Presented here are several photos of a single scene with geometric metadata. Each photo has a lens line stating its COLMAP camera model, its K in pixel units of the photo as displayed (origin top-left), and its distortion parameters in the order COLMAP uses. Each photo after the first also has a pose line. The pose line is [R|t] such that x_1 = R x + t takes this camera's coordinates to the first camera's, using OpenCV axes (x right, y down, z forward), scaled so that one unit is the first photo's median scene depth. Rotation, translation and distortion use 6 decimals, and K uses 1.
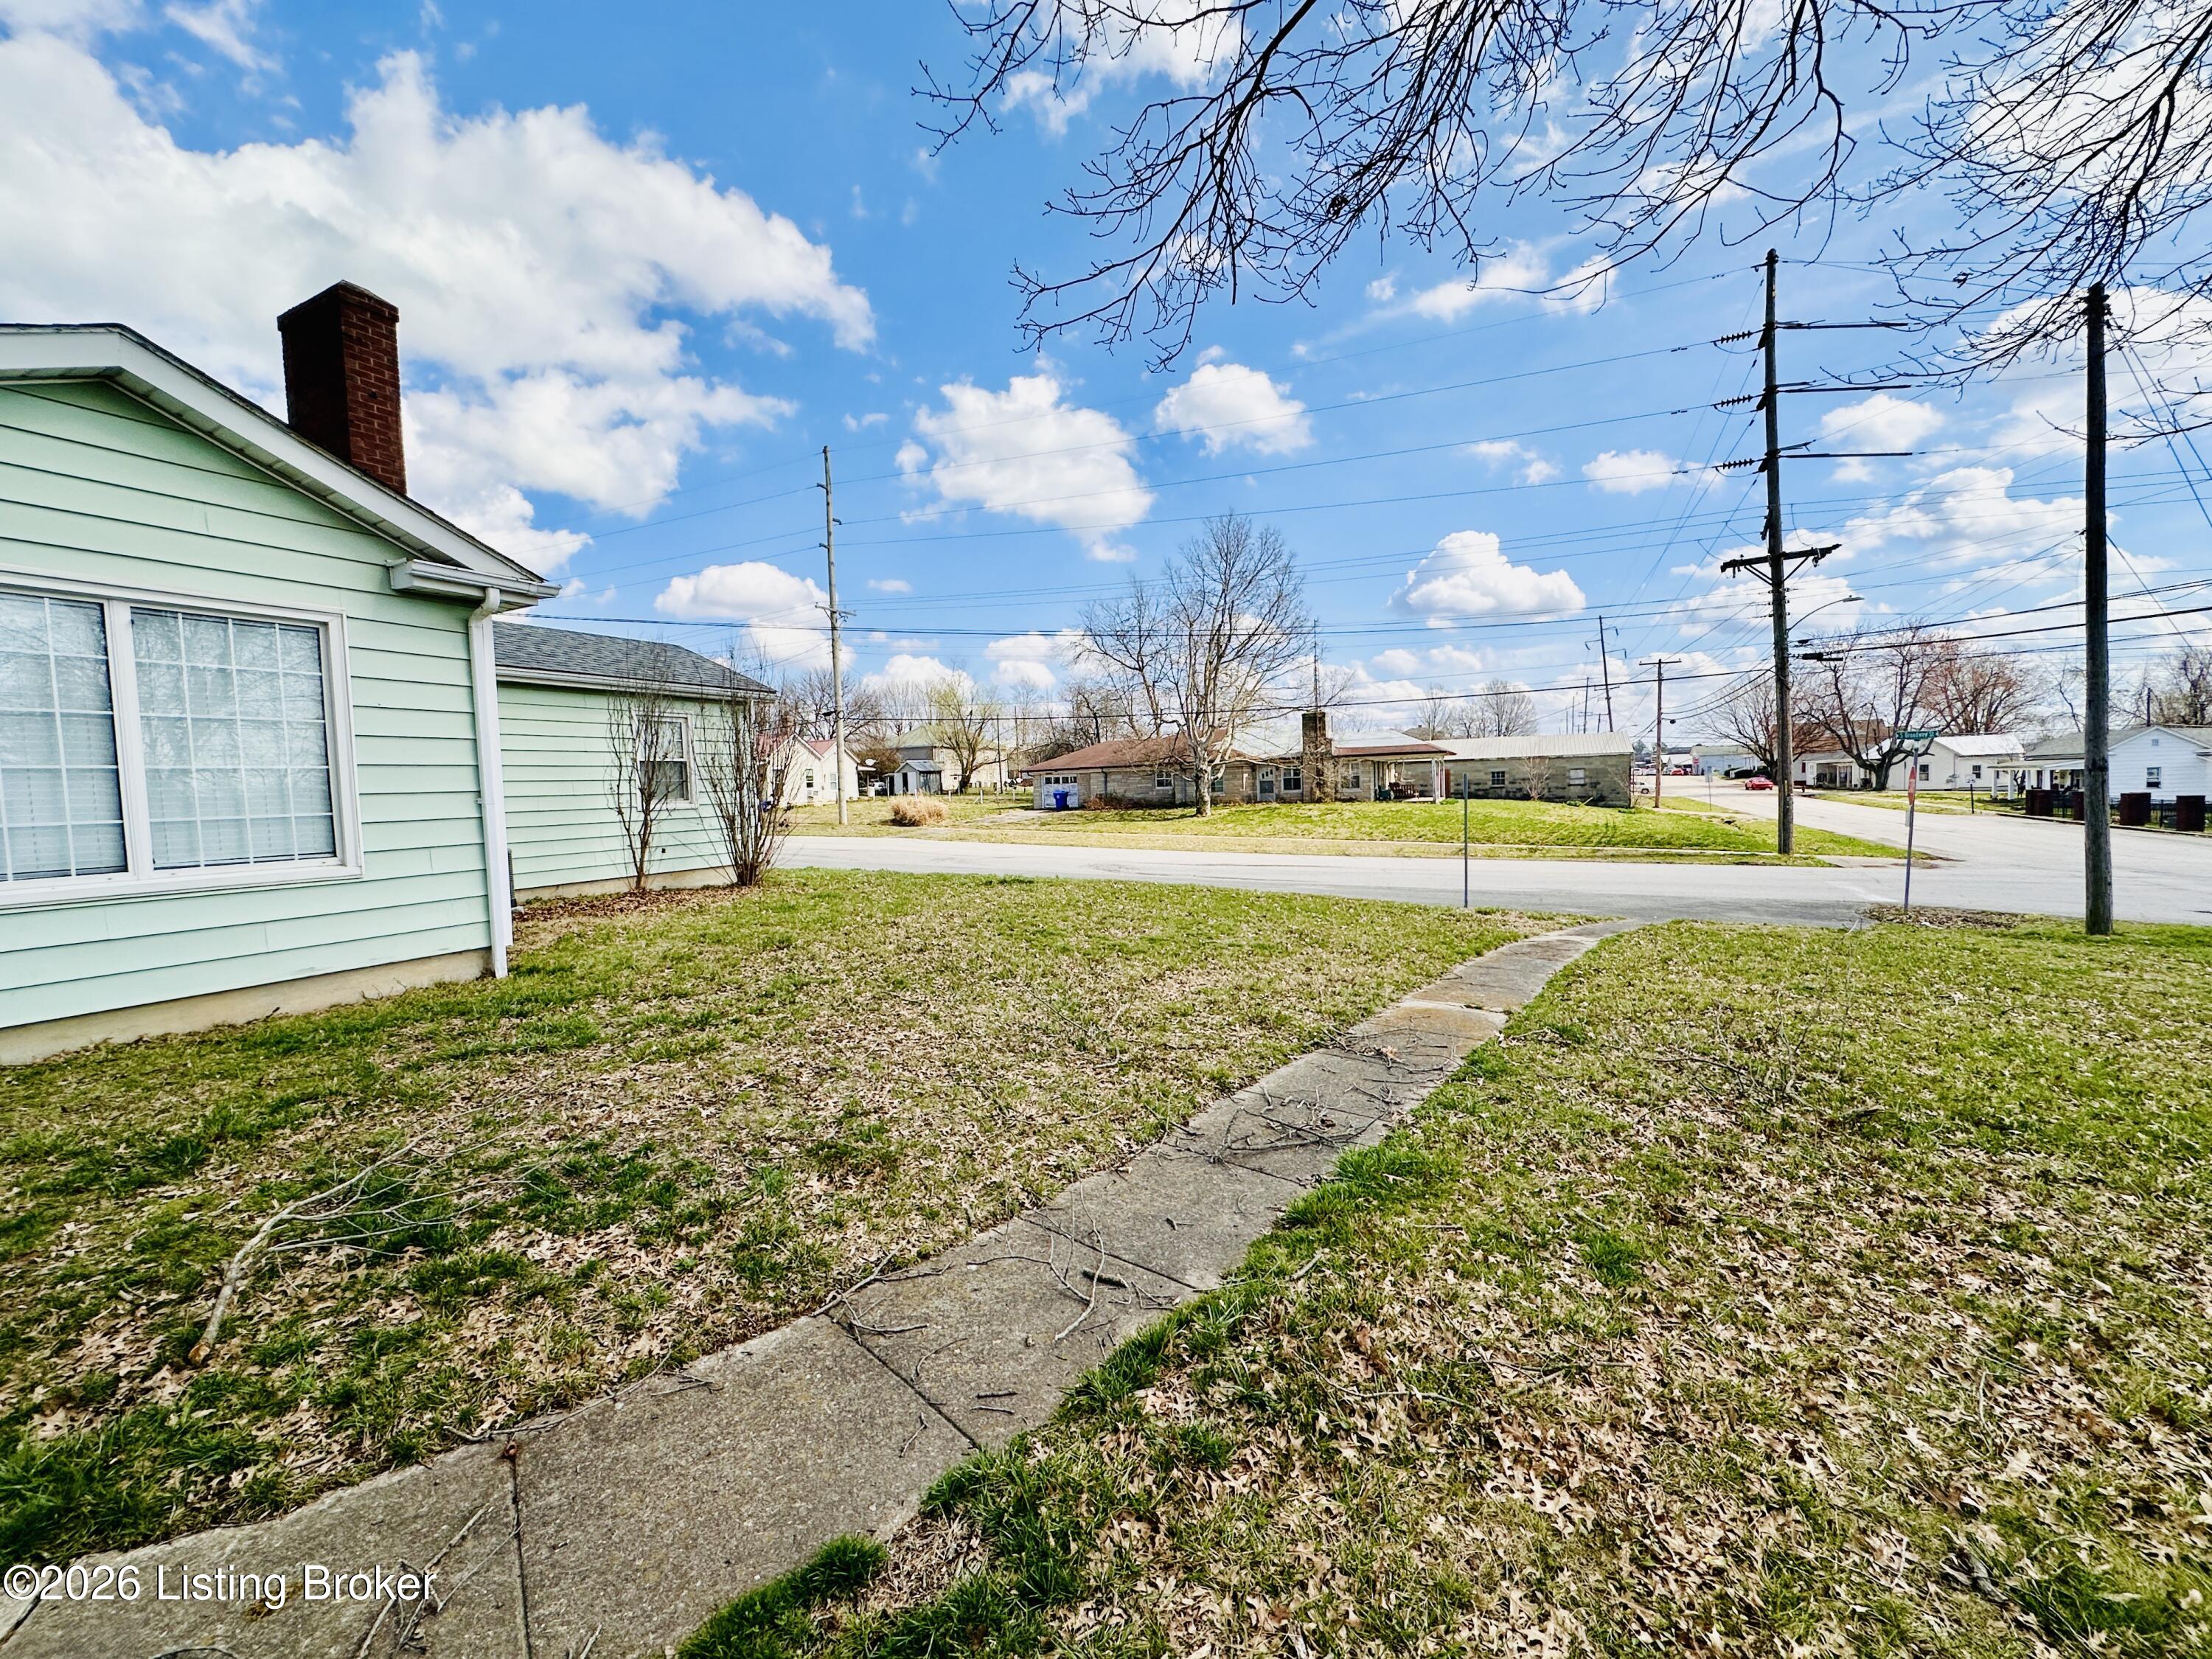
lens RADIAL K [[883.5, 0, 1107.6], [0, 883.5, 830.6], [0, 0, 1]] dist [-0.004669, 0.001074]
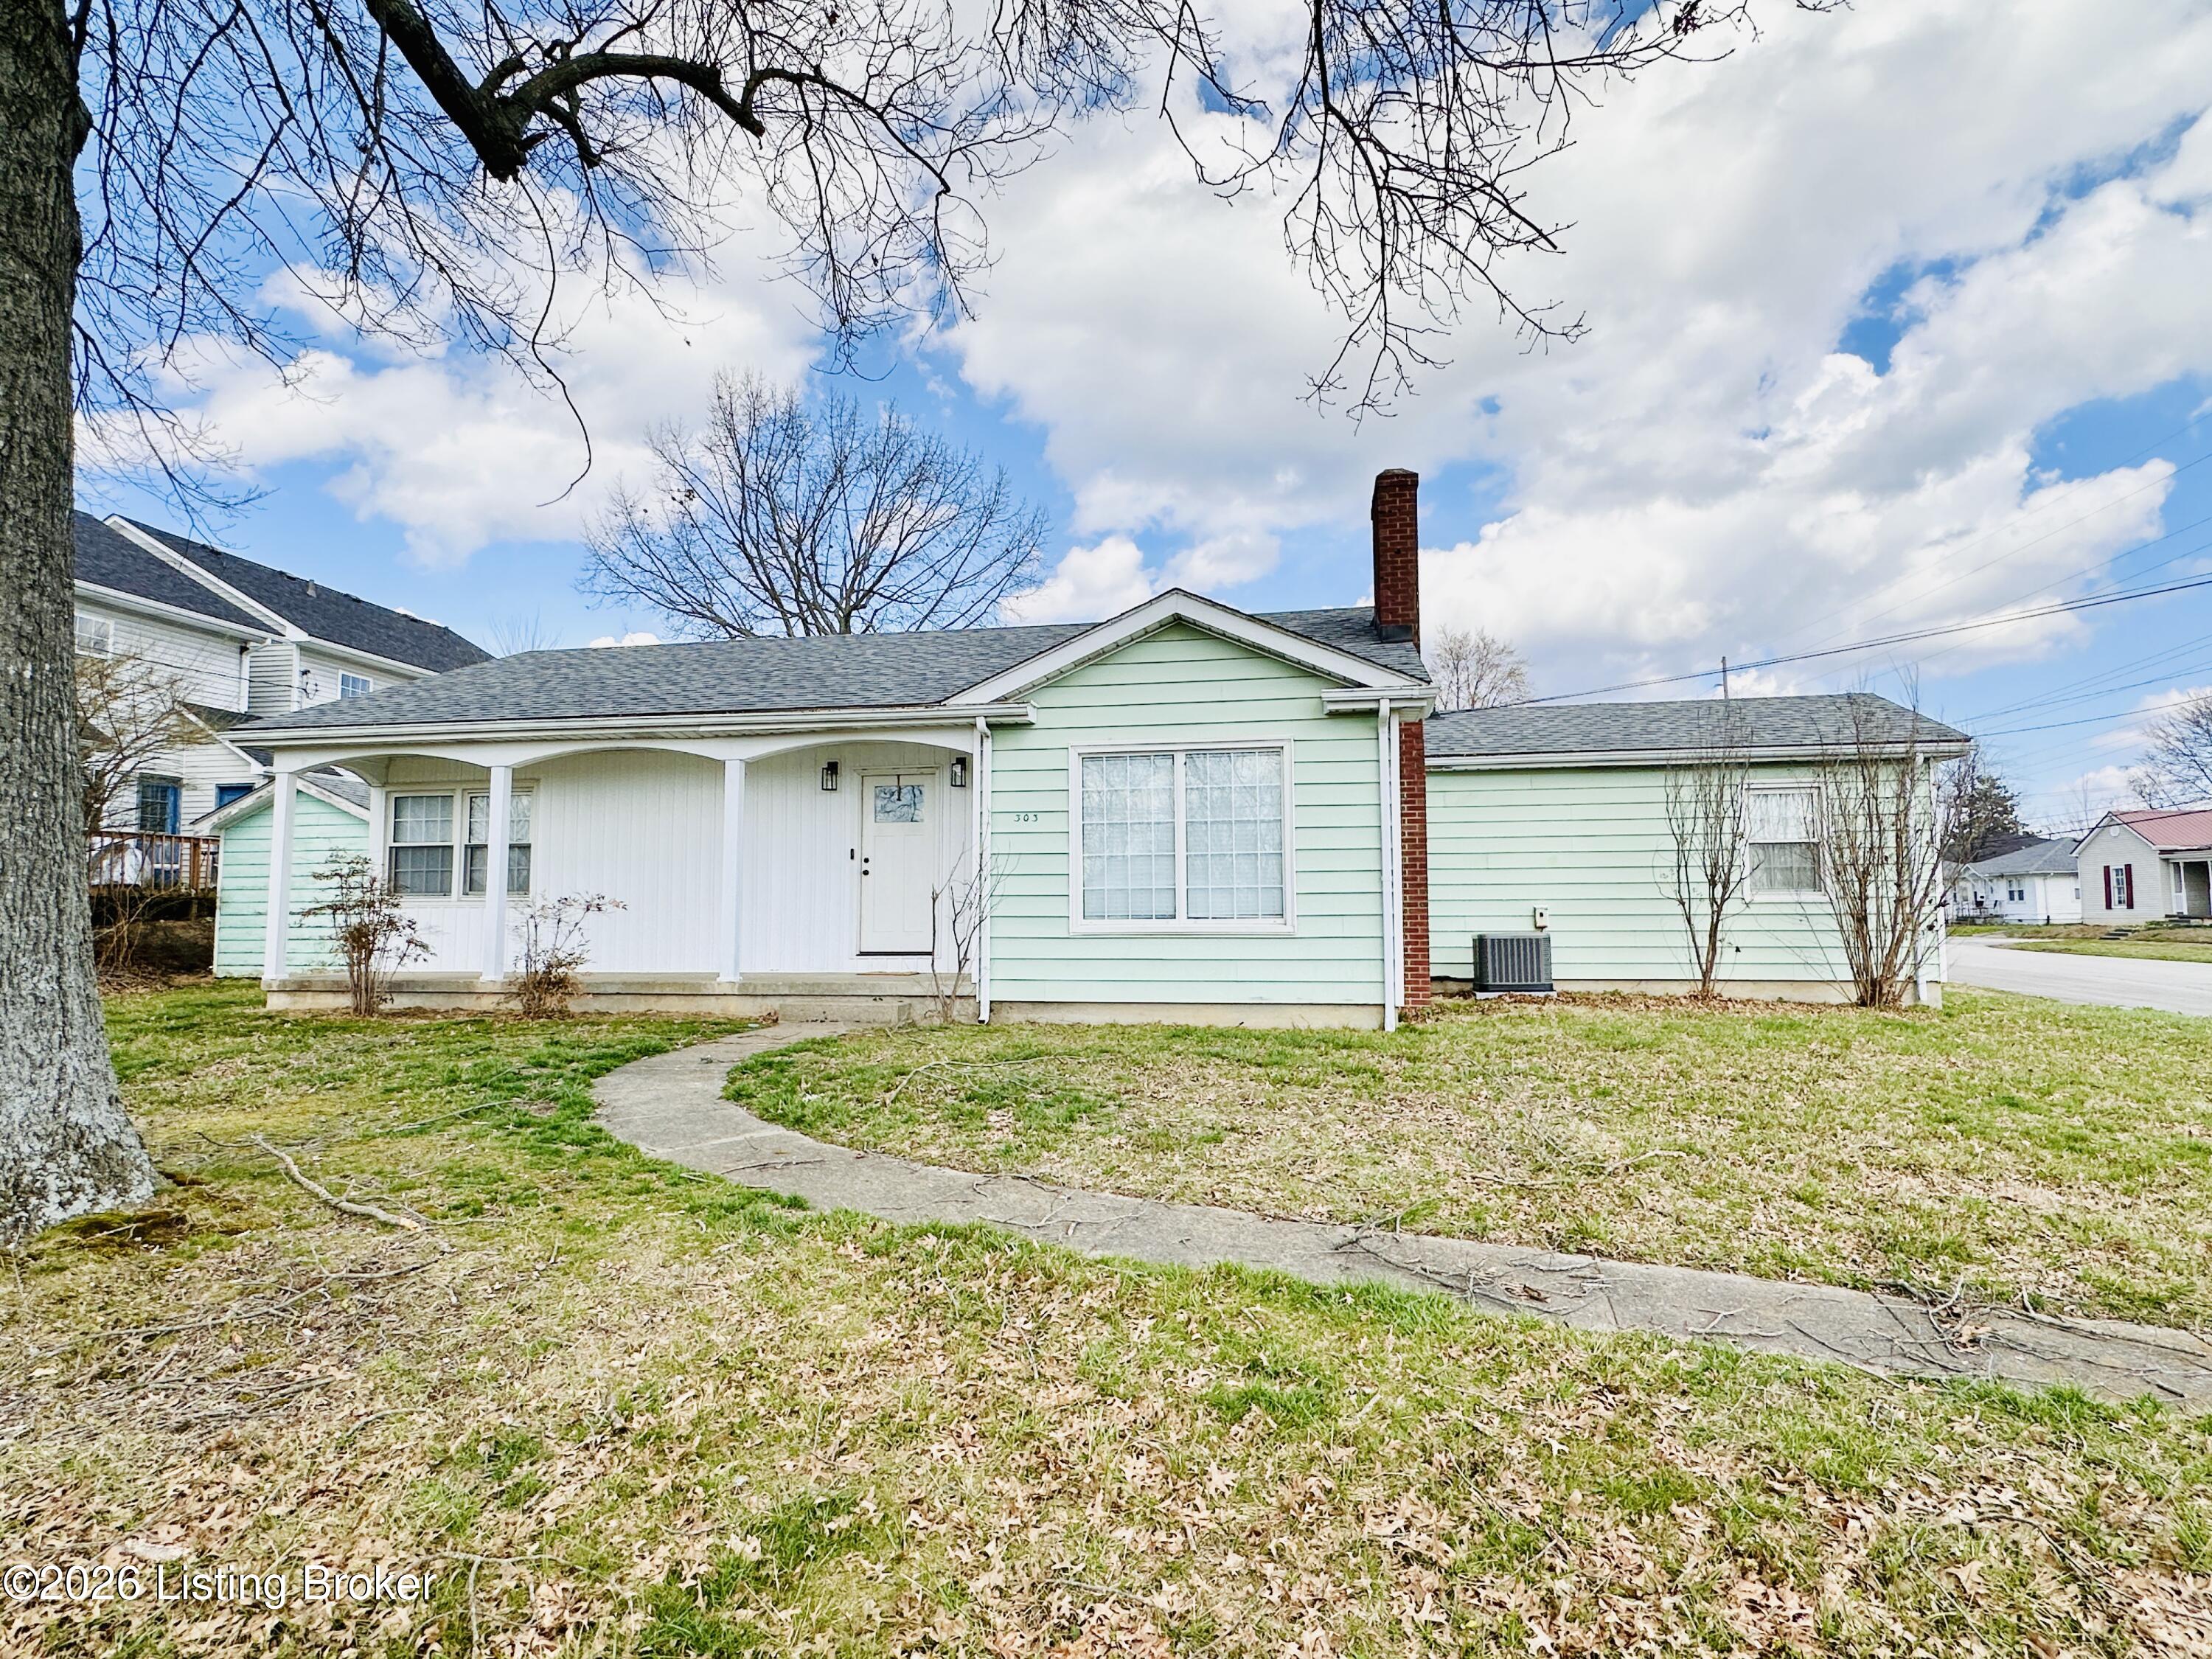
lens RADIAL K [[1152.1, 0, 1115.2], [0, 1152.1, 833.7], [0, 0, 1]] dist [0.002155, 0.000407]
pose [[0.283094, -0.039582, -0.958275, 0.917837], [-0.054520, 0.996868, -0.057282, 0.019729], [0.957541, 0.068462, 0.280050, 0.312527]]
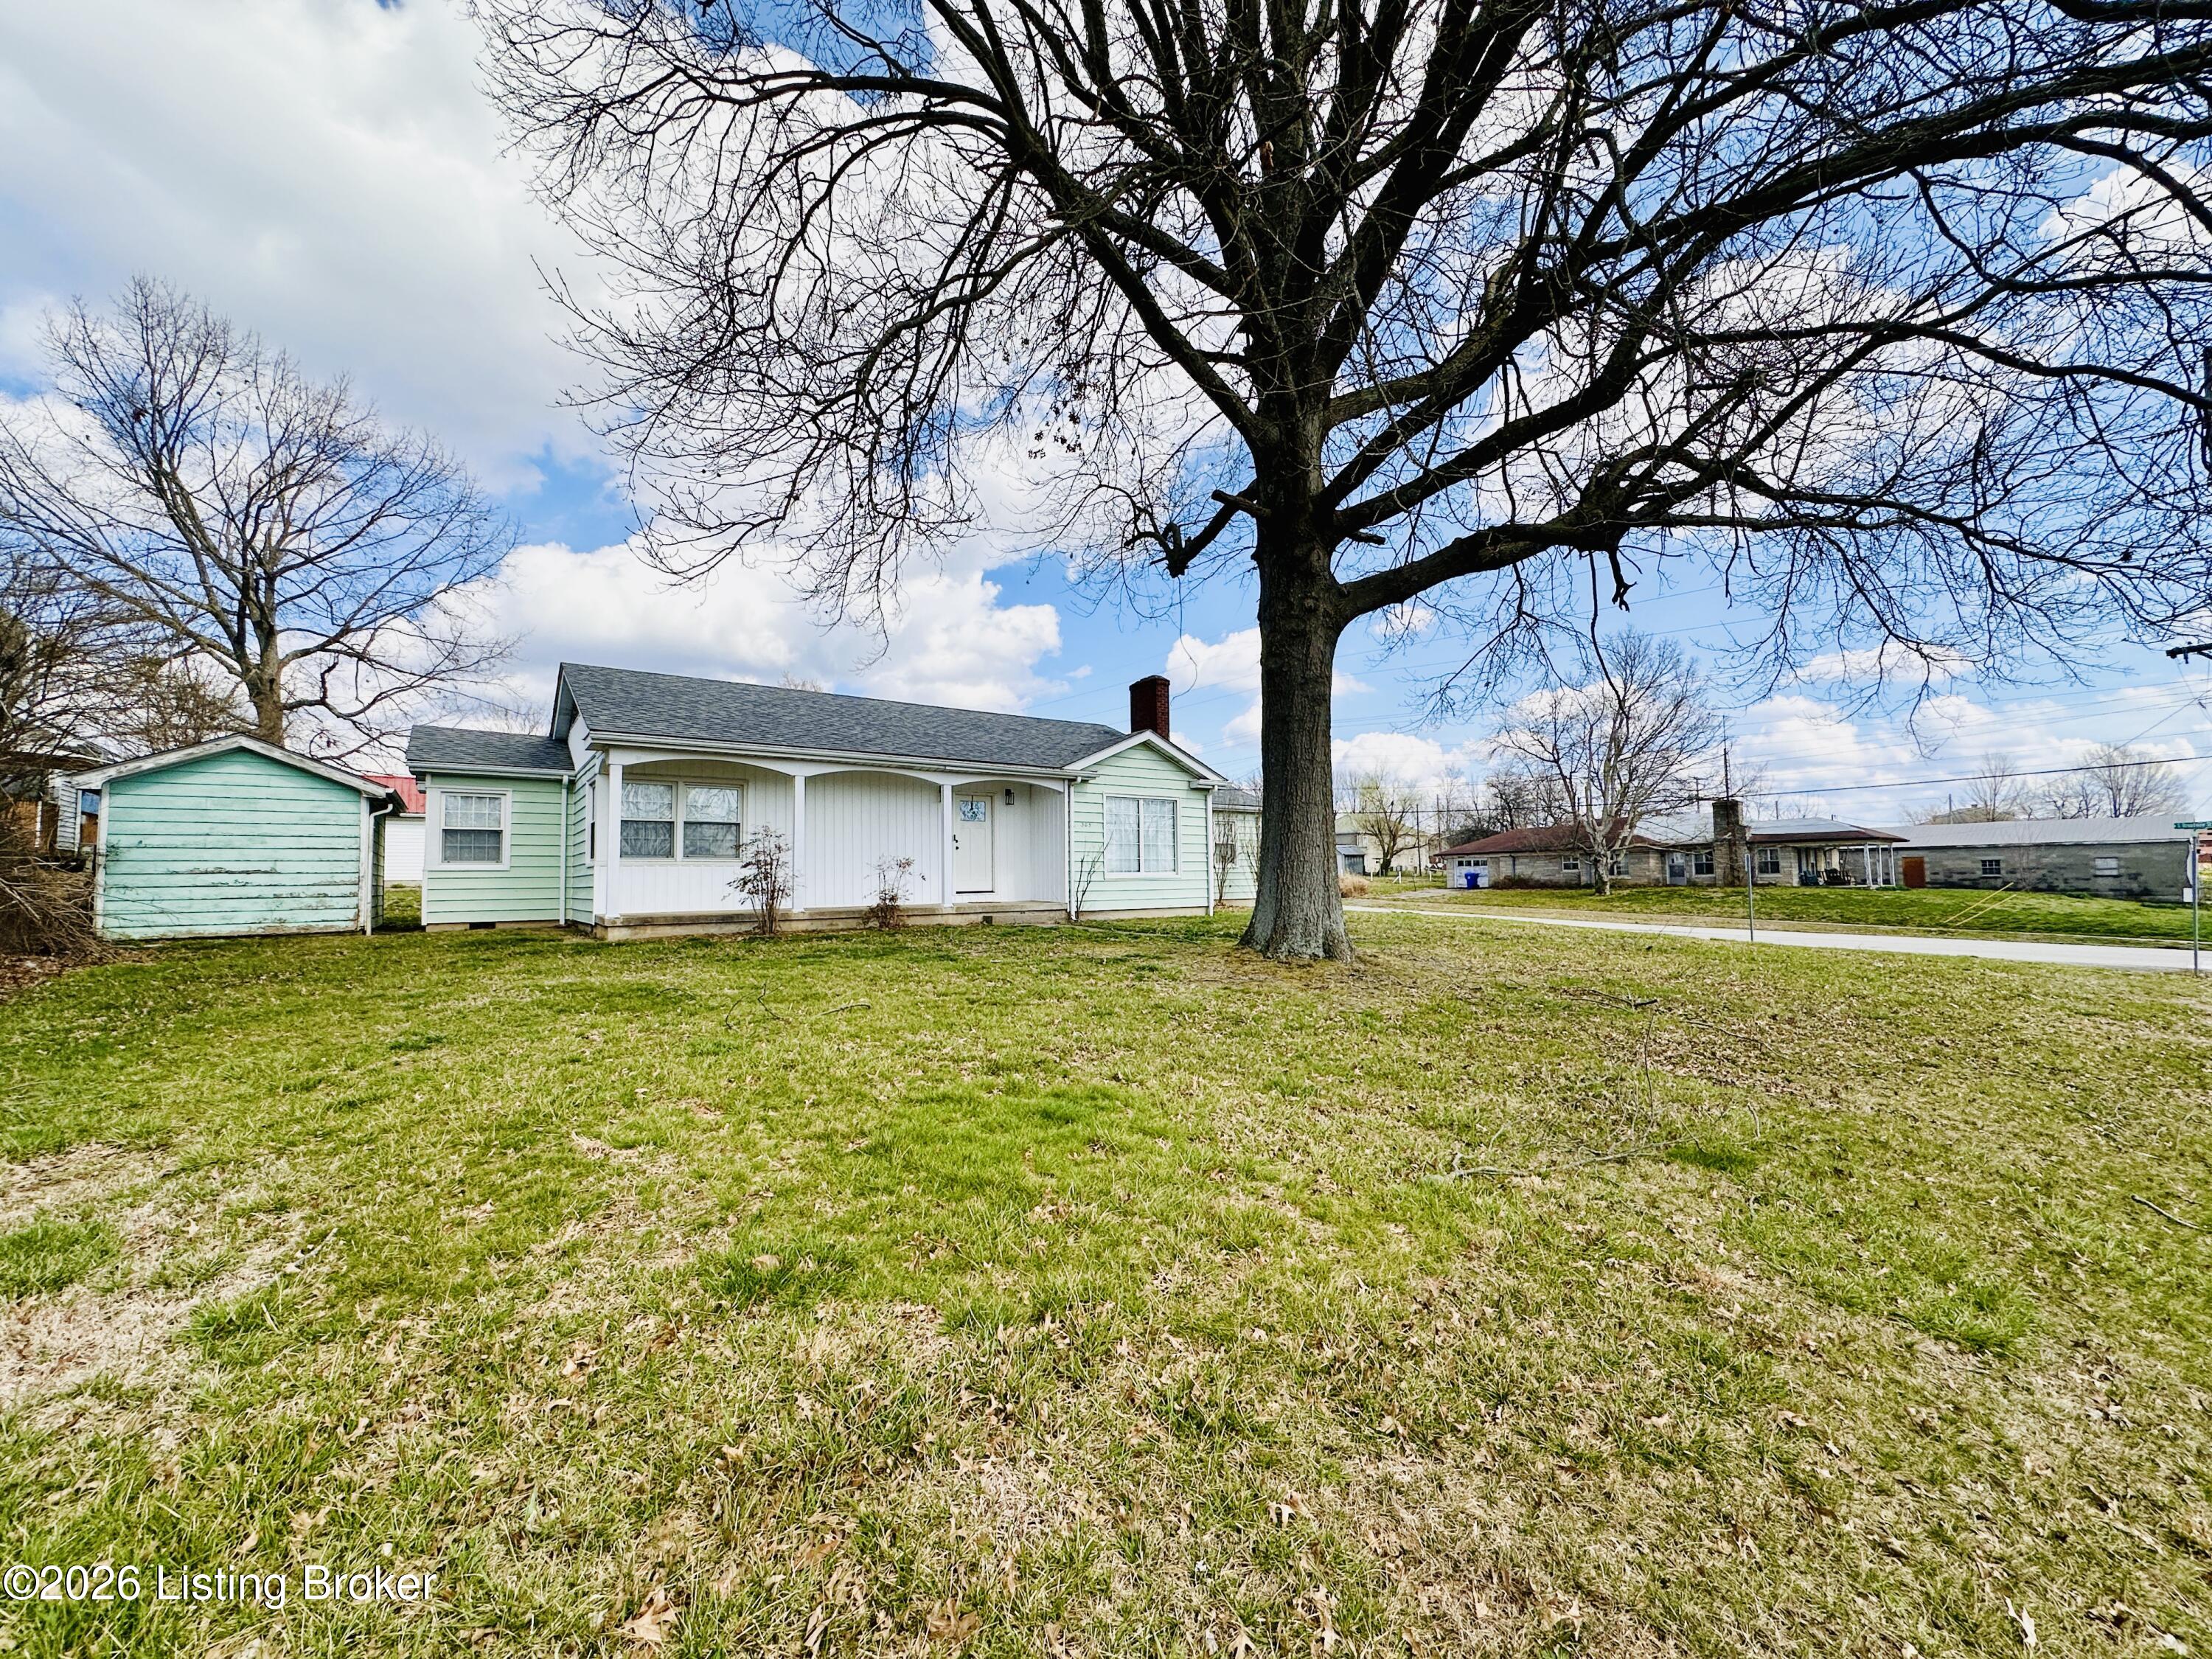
lens RADIAL K [[884.2, 0, 1108.0], [0, 884.2, 830.3], [0, 0, 1]] dist [-0.003448, 0.001069]
pose [[0.892941, -0.003480, -0.450160, 0.452835], [-0.040131, 0.995374, -0.087299, 0.212661], [0.448381, 0.096018, 0.888670, -2.485419]]
